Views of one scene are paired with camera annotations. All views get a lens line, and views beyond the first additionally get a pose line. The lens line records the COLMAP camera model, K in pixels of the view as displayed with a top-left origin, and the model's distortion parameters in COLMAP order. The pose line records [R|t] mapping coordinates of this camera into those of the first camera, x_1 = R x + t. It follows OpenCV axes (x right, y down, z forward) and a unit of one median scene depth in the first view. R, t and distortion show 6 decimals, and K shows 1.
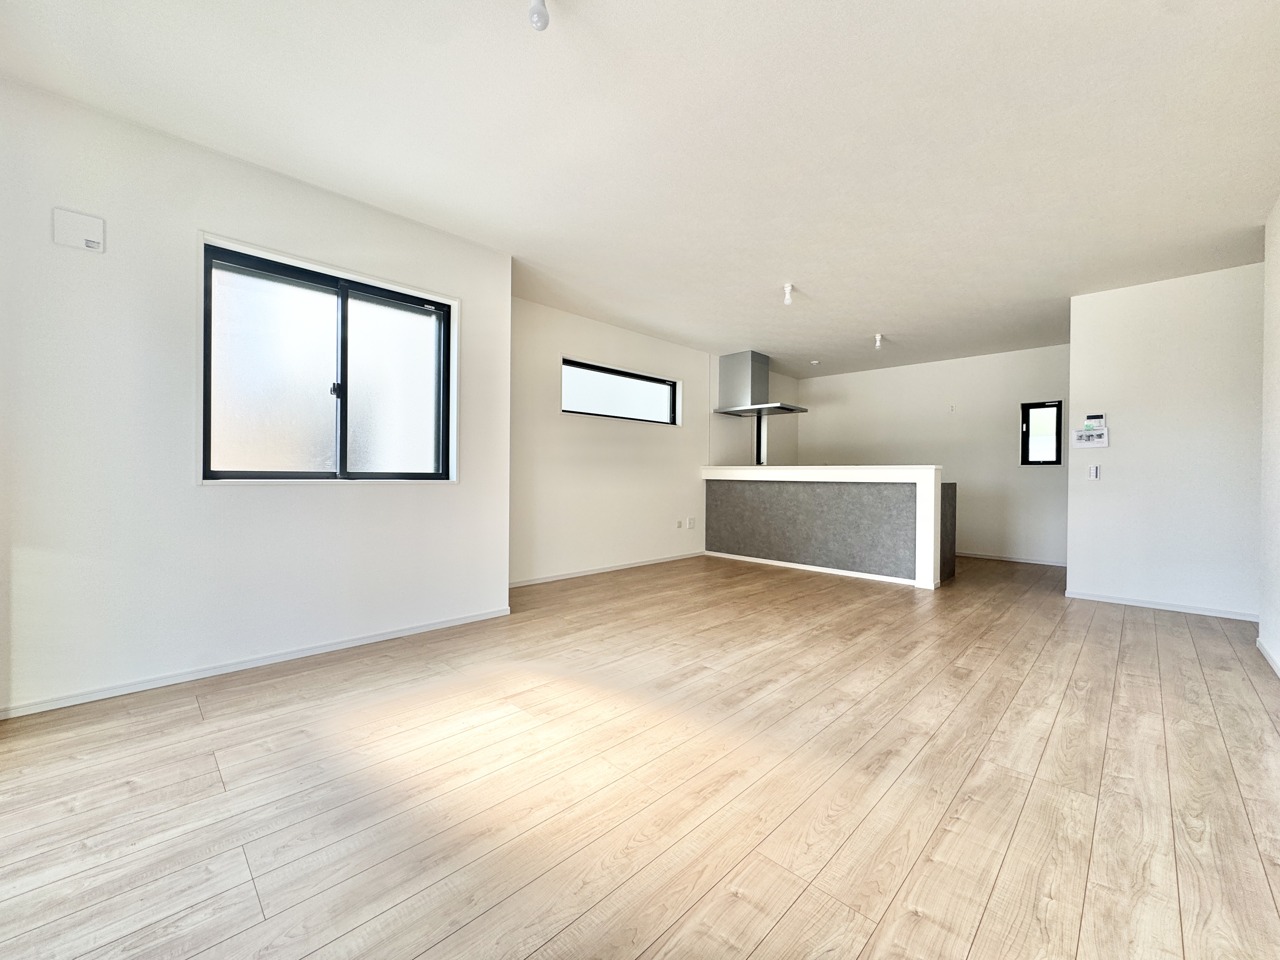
lens RADIAL K [[510.2, 0, 638.8], [0, 510.2, 478.3], [0, 0, 1]] dist [-0.003997, 0.000681]
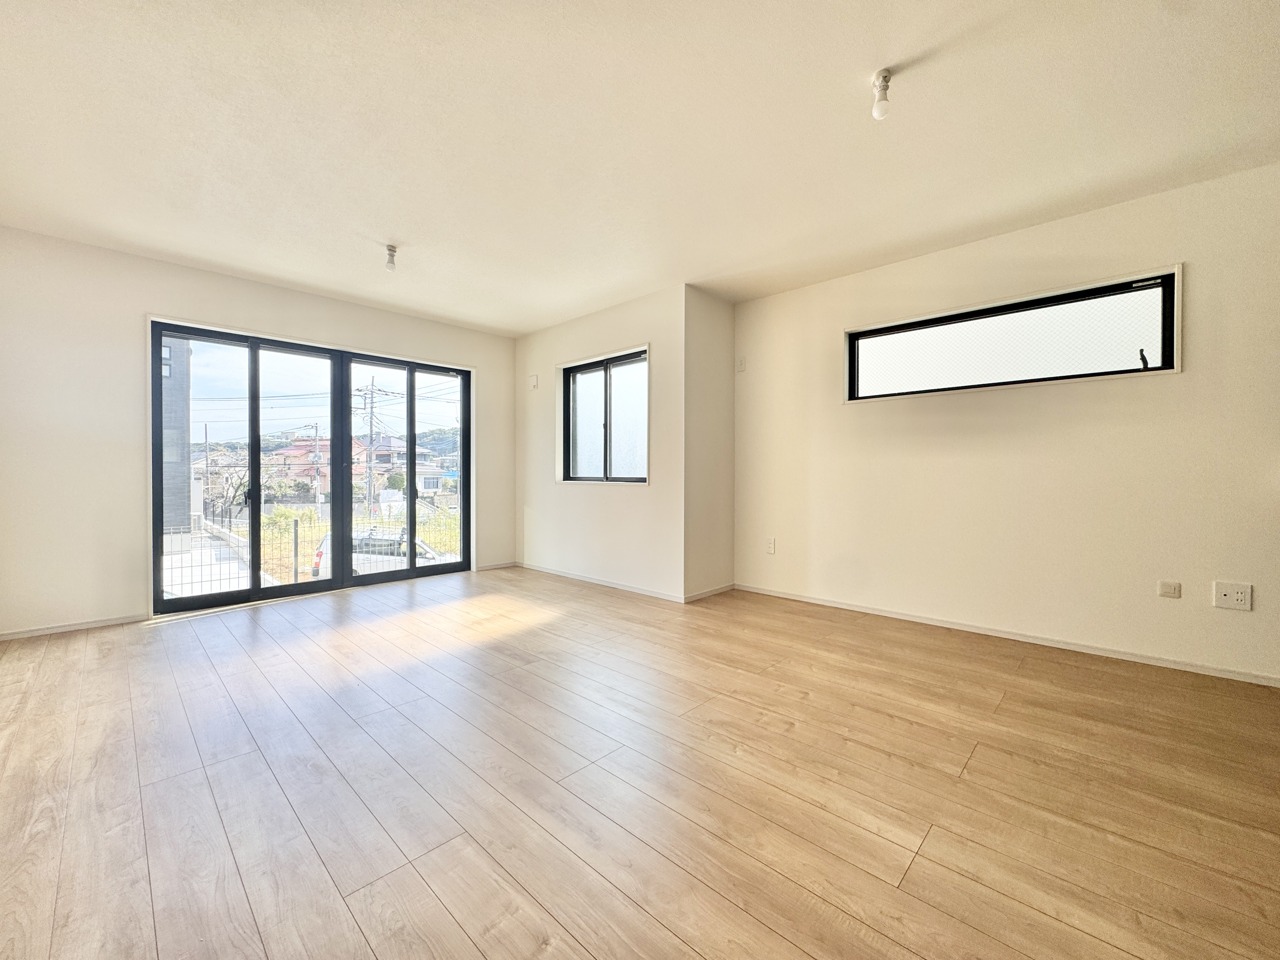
lens RADIAL K [[510.2, 0, 638.0], [0, 510.2, 477.9], [0, 0, 1]] dist [-0.003997, 0.000681]
pose [[0.018348, -0.001152, -0.999831, 1.041354], [-0.008050, 0.999967, -0.001300, -0.007347], [0.999799, 0.008073, 0.018338, 1.057811]]
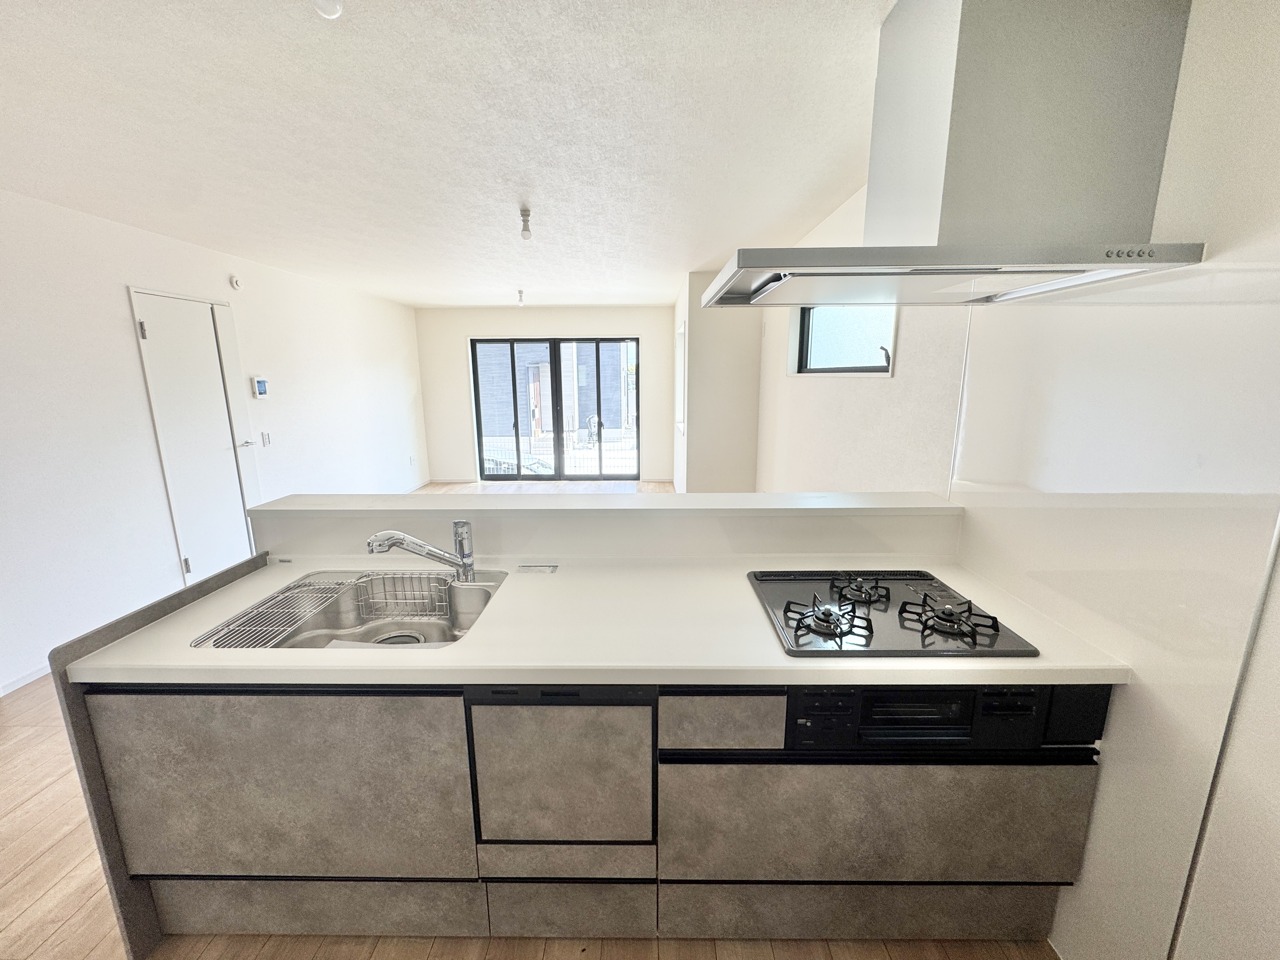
lens RADIAL K [[510.2, 0, 639.1], [0, 510.2, 477.7], [0, 0, 1]] dist [-0.003997, 0.000681]
pose [[-0.716565, 0.132165, -0.684885, 1.006831], [-0.006103, 0.980660, 0.195626, -0.200333], [0.697494, 0.144359, -0.701899, 2.319355]]
